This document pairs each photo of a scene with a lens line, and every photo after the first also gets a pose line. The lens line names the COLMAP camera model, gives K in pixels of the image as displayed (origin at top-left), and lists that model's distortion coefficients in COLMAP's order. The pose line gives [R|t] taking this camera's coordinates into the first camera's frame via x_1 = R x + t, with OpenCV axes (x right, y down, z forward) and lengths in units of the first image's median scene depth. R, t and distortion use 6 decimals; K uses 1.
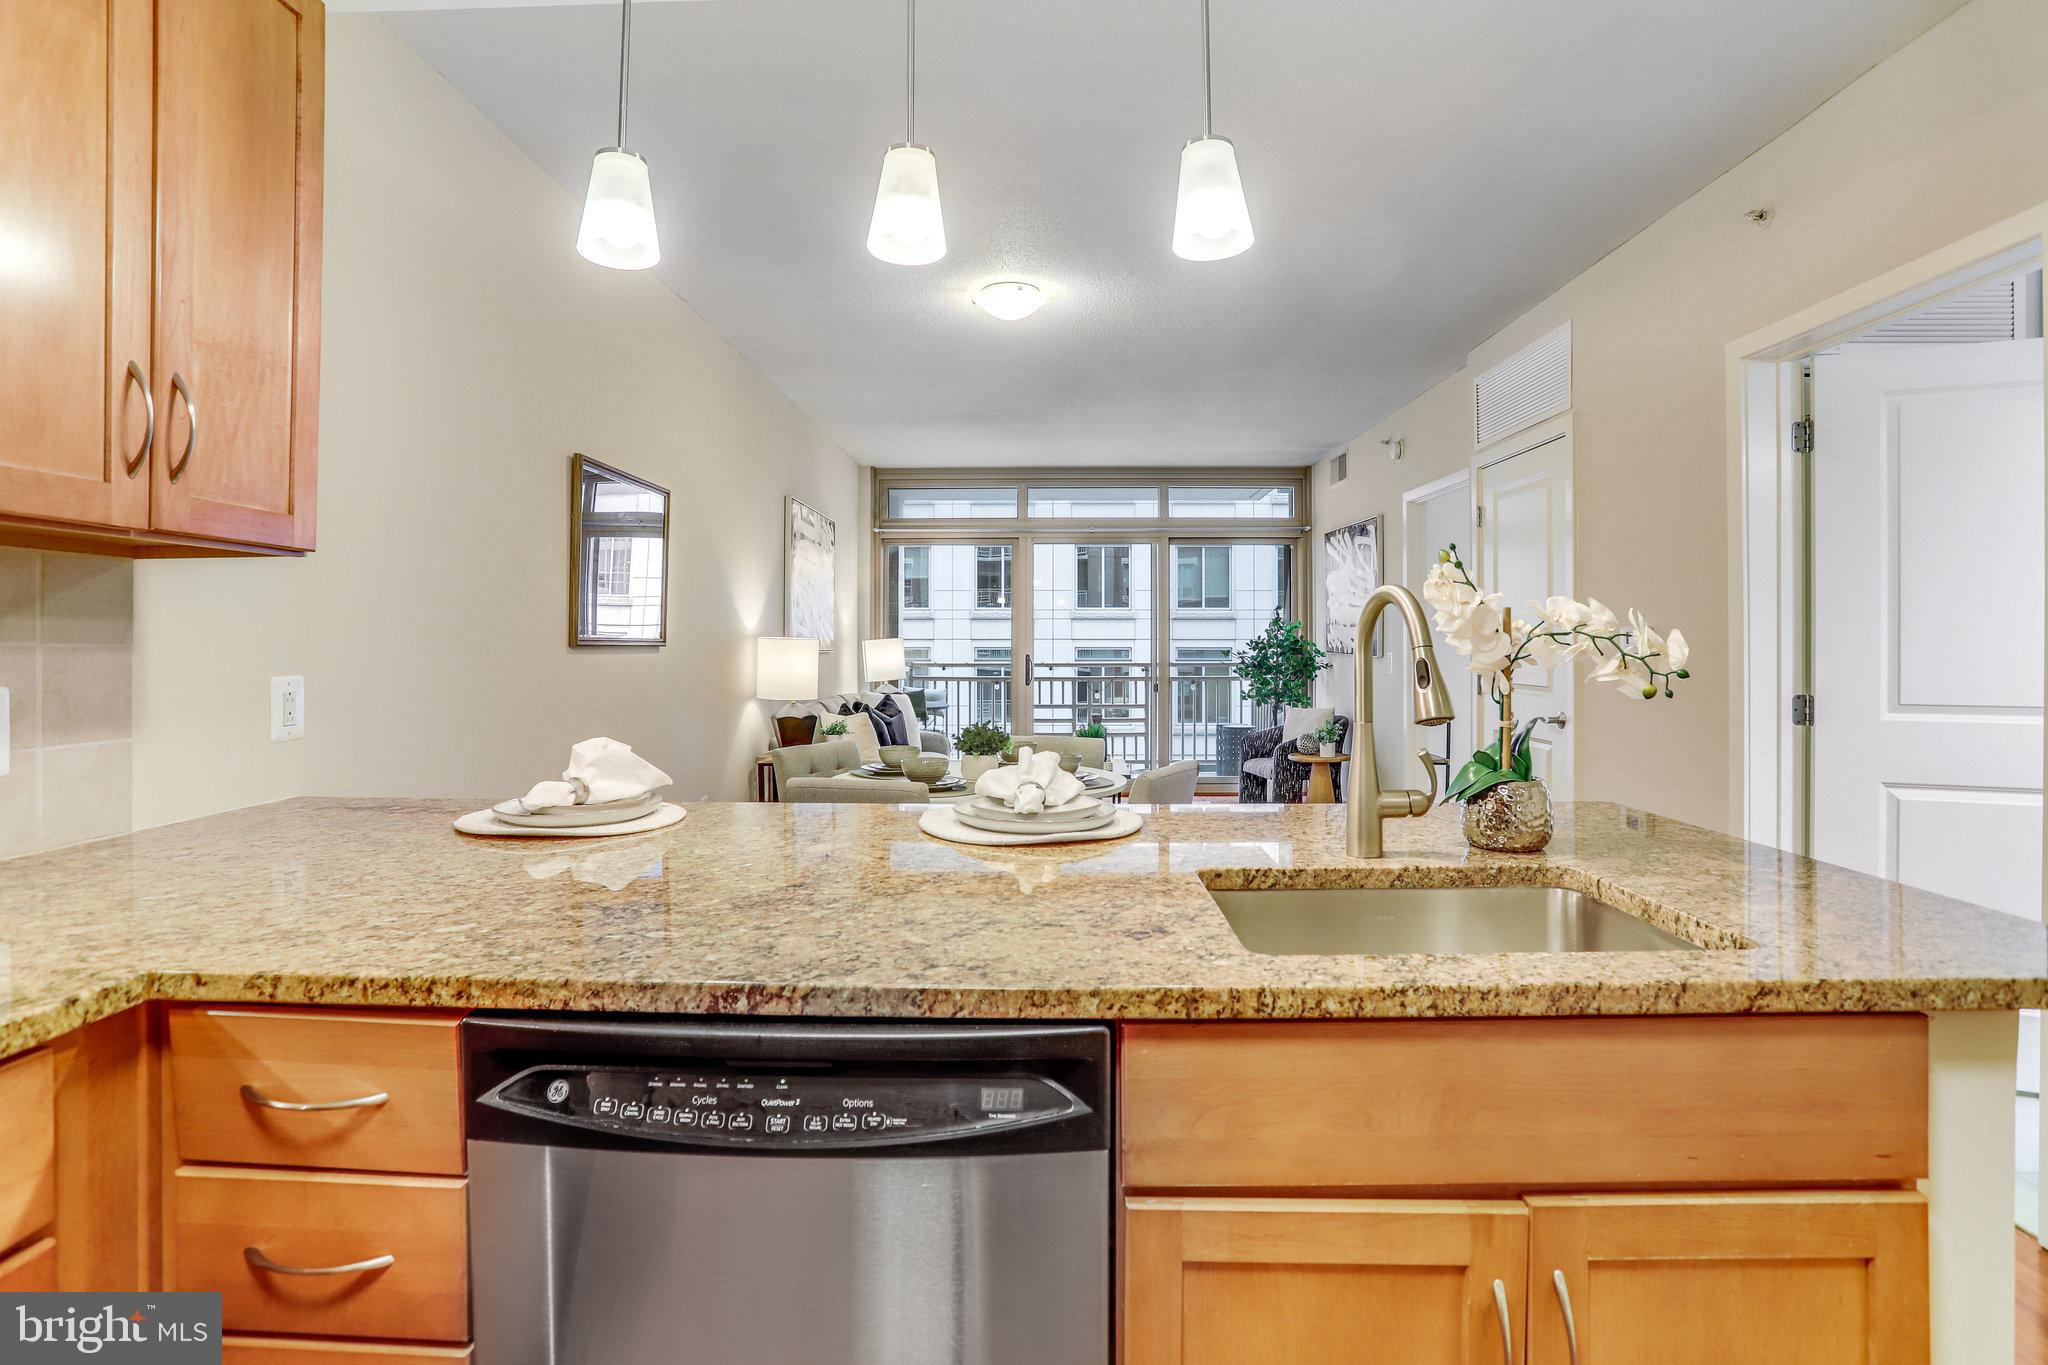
lens RADIAL K [[1006.7, 0, 1017.9], [0, 1006.7, 640.7], [0, 0, 1]] dist [-0.071175, 0.031854]
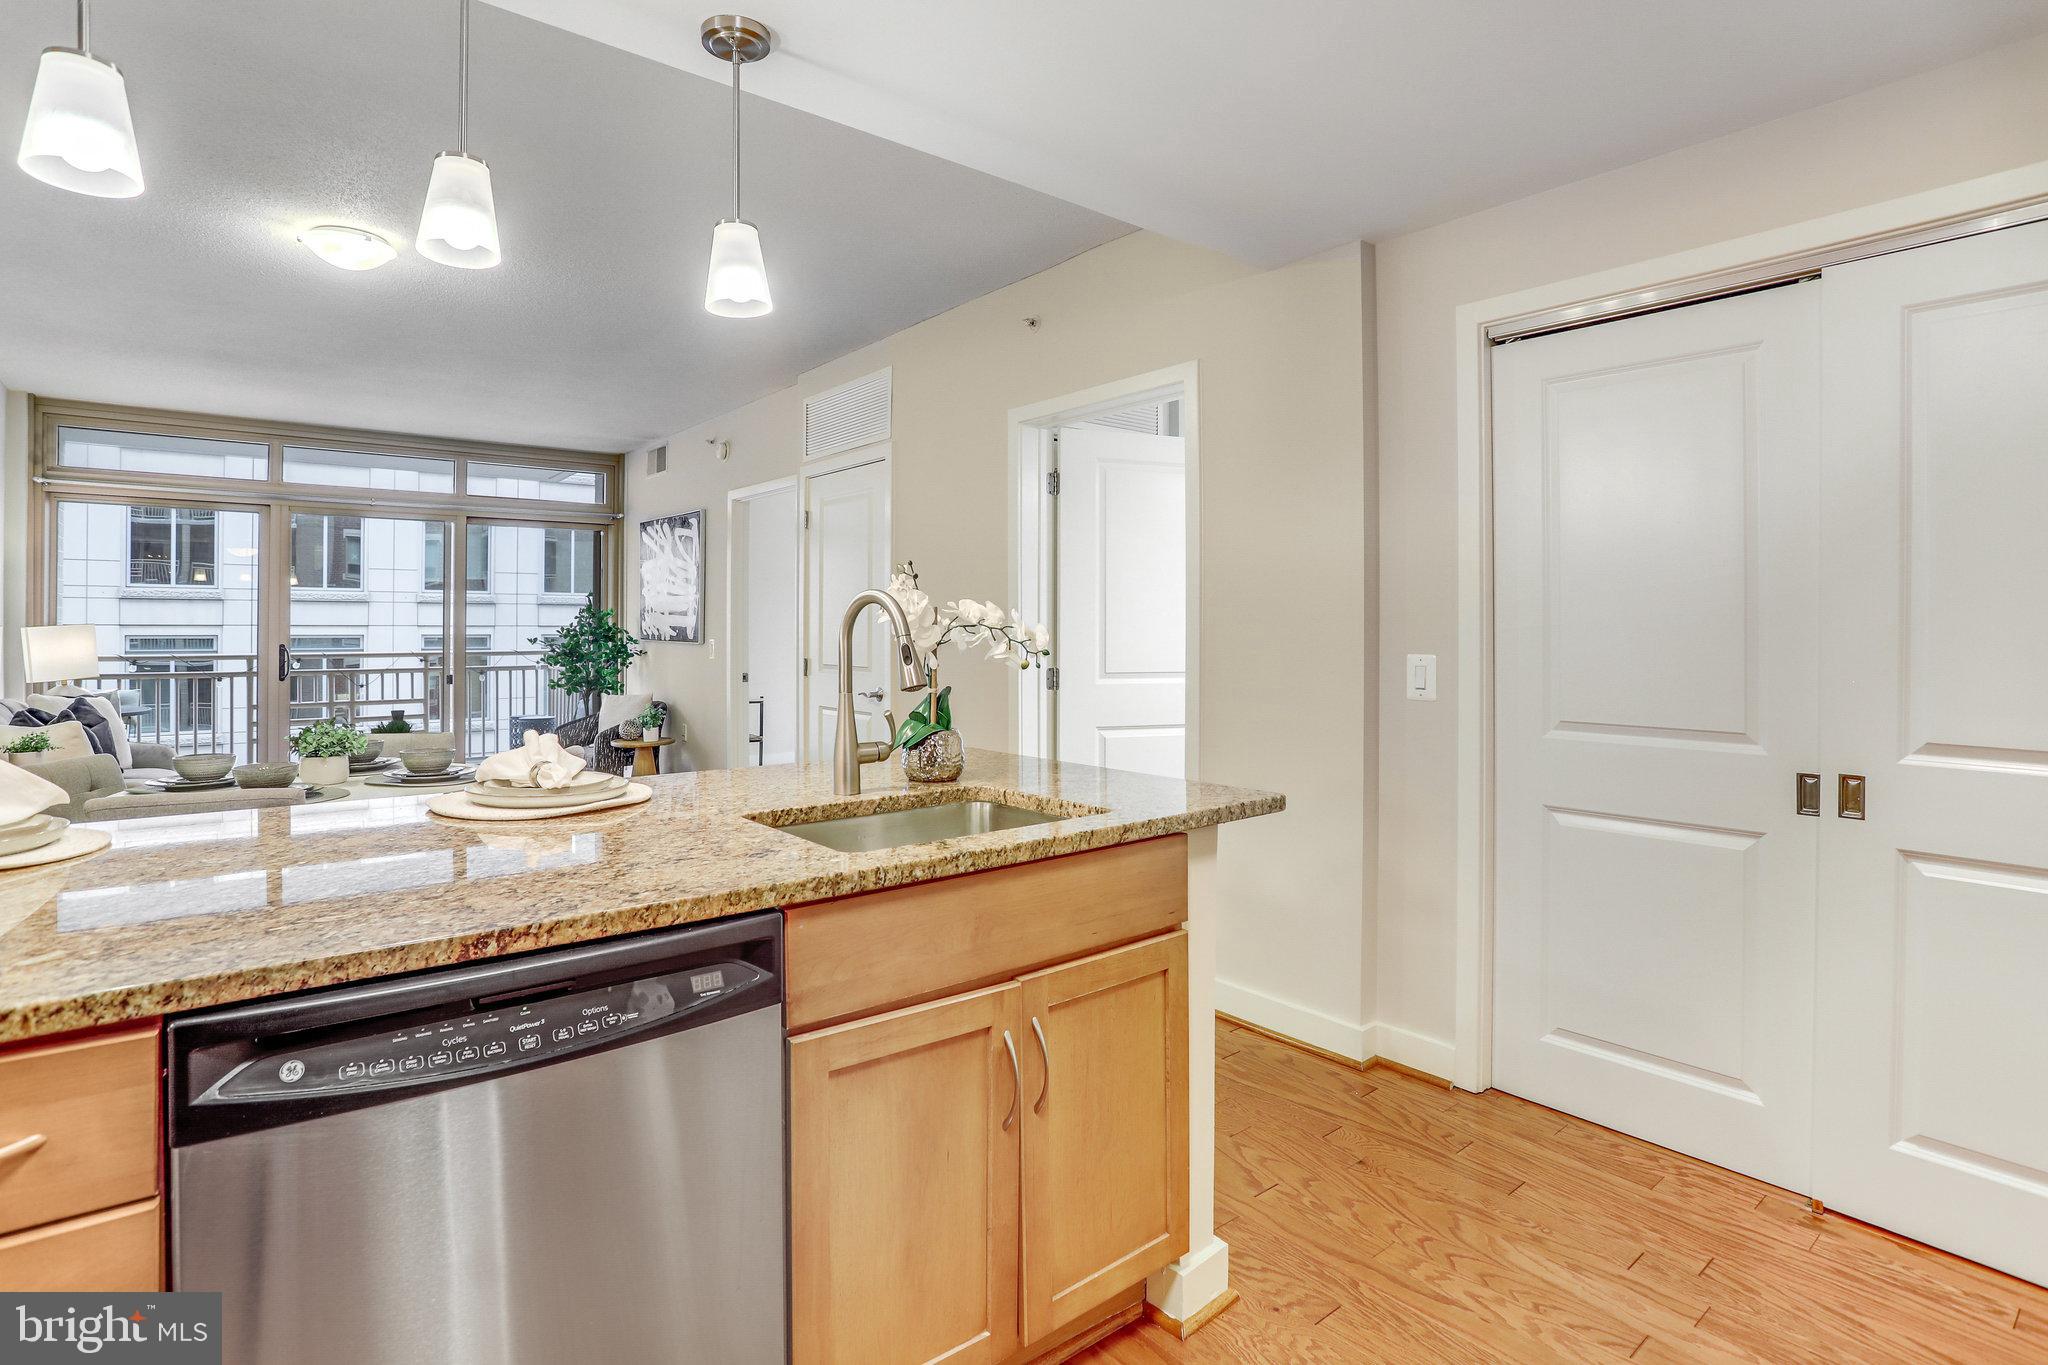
lens RADIAL K [[1030.2, 0, 1014.6], [0, 1030.2, 626.1], [0, 0, 1]] dist [-0.079154, 0.044982]
pose [[0.765138, 0.002335, 0.643862, -0.404251], [-0.001466, 0.999997, -0.001884, -0.004194], [-0.643864, 0.000497, 0.765140, -0.203845]]
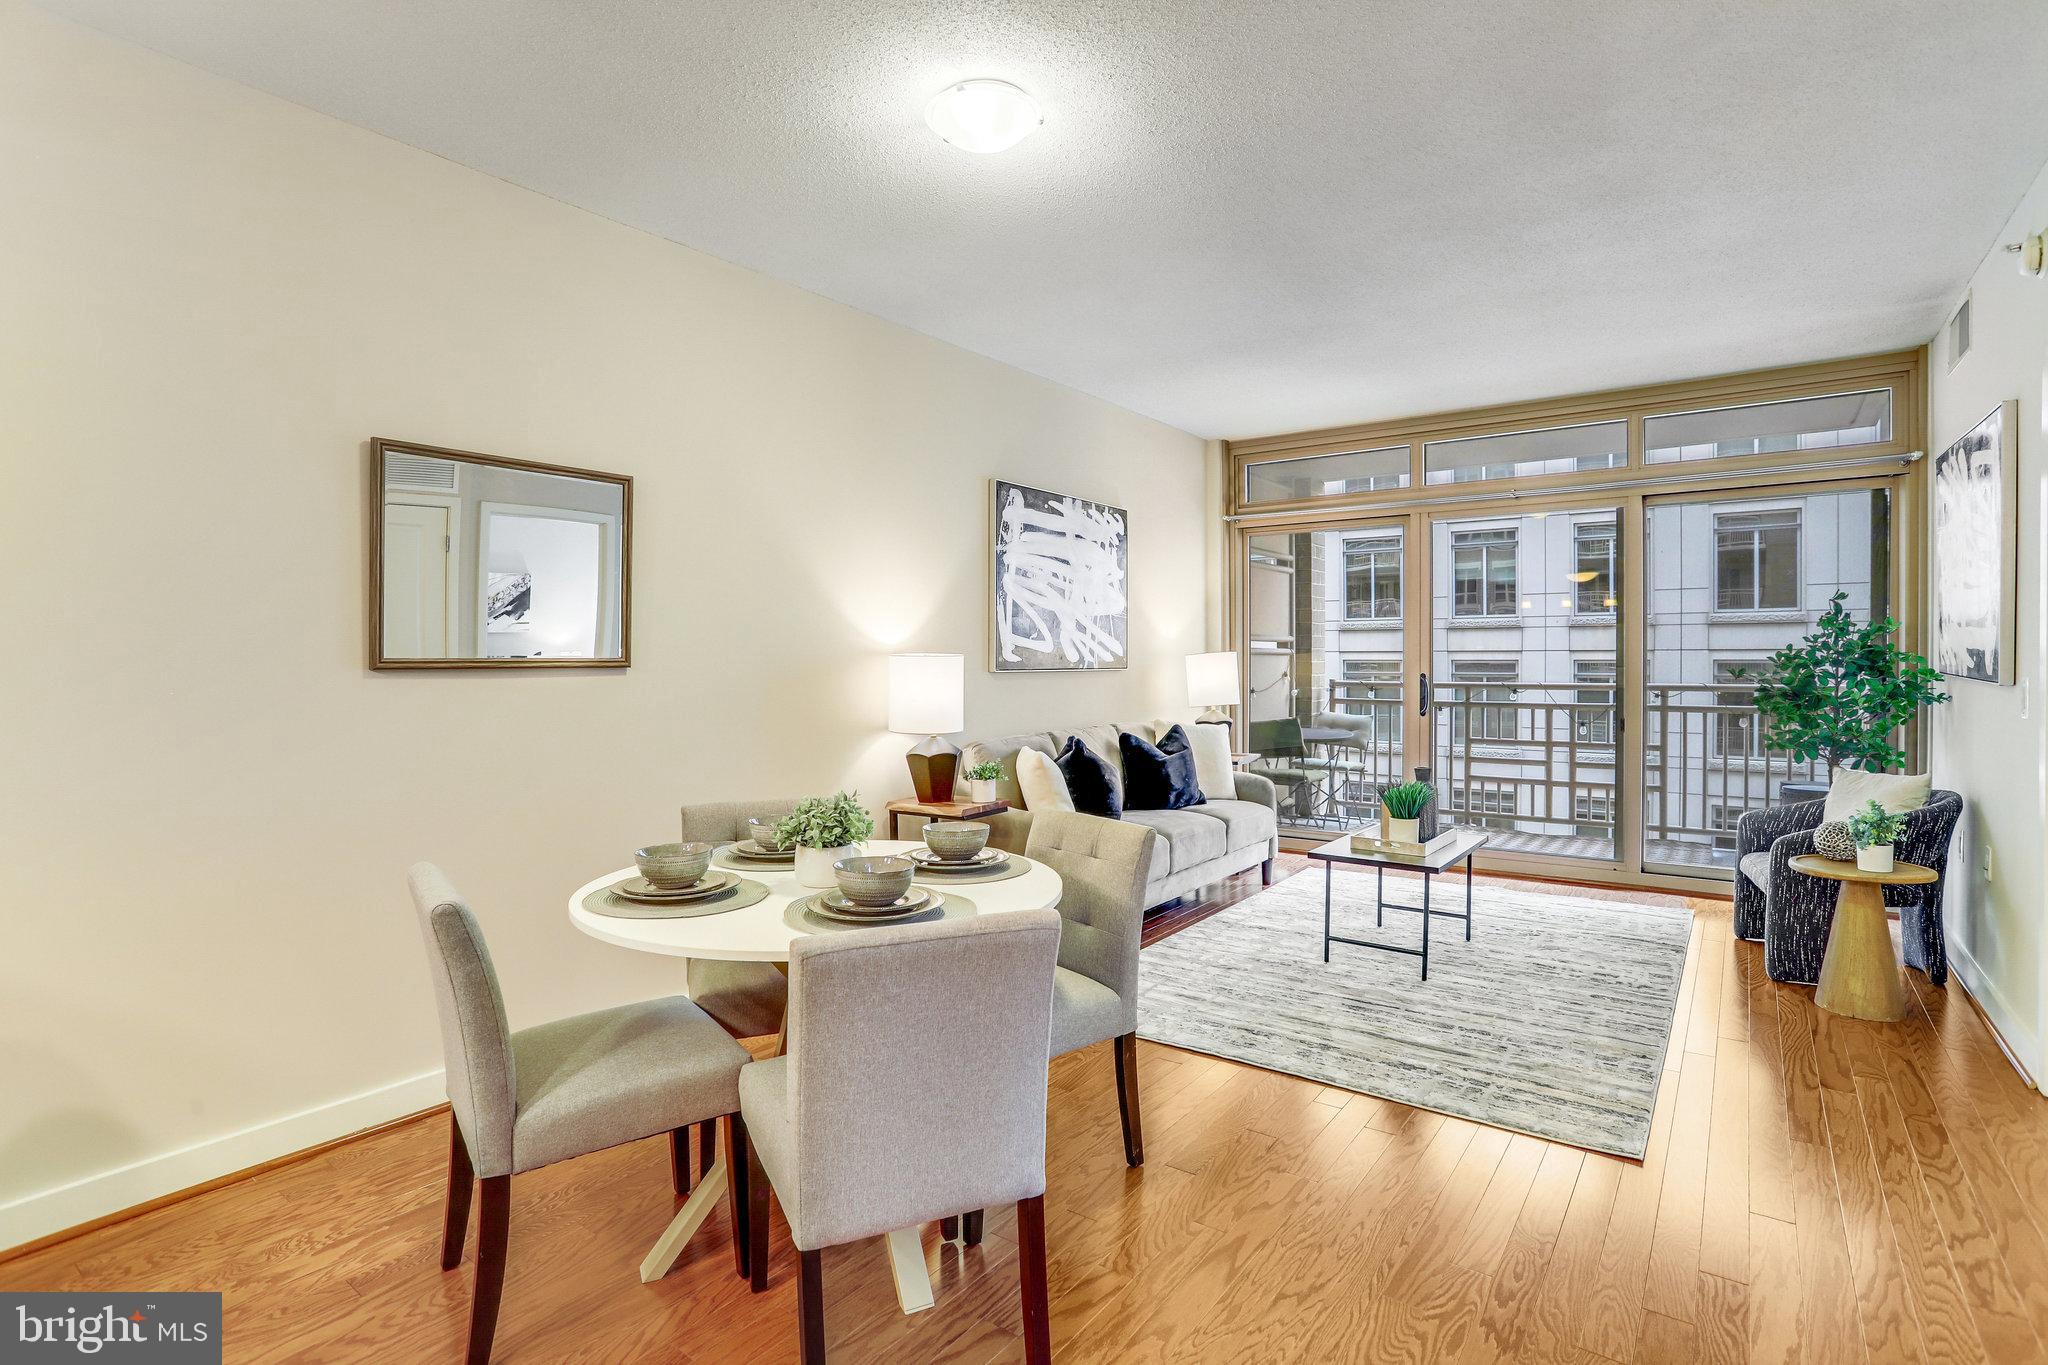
lens RADIAL K [[991.4, 0, 1024.5], [0, 991.4, 672.6], [0, 0, 1]] dist [-0.073687, 0.036276]
pose [[0.820699, 0.005721, -0.571332, 1.142559], [0.005922, 0.999811, 0.018518, -0.010834], [0.571330, -0.018581, 0.820510, 1.630386]]
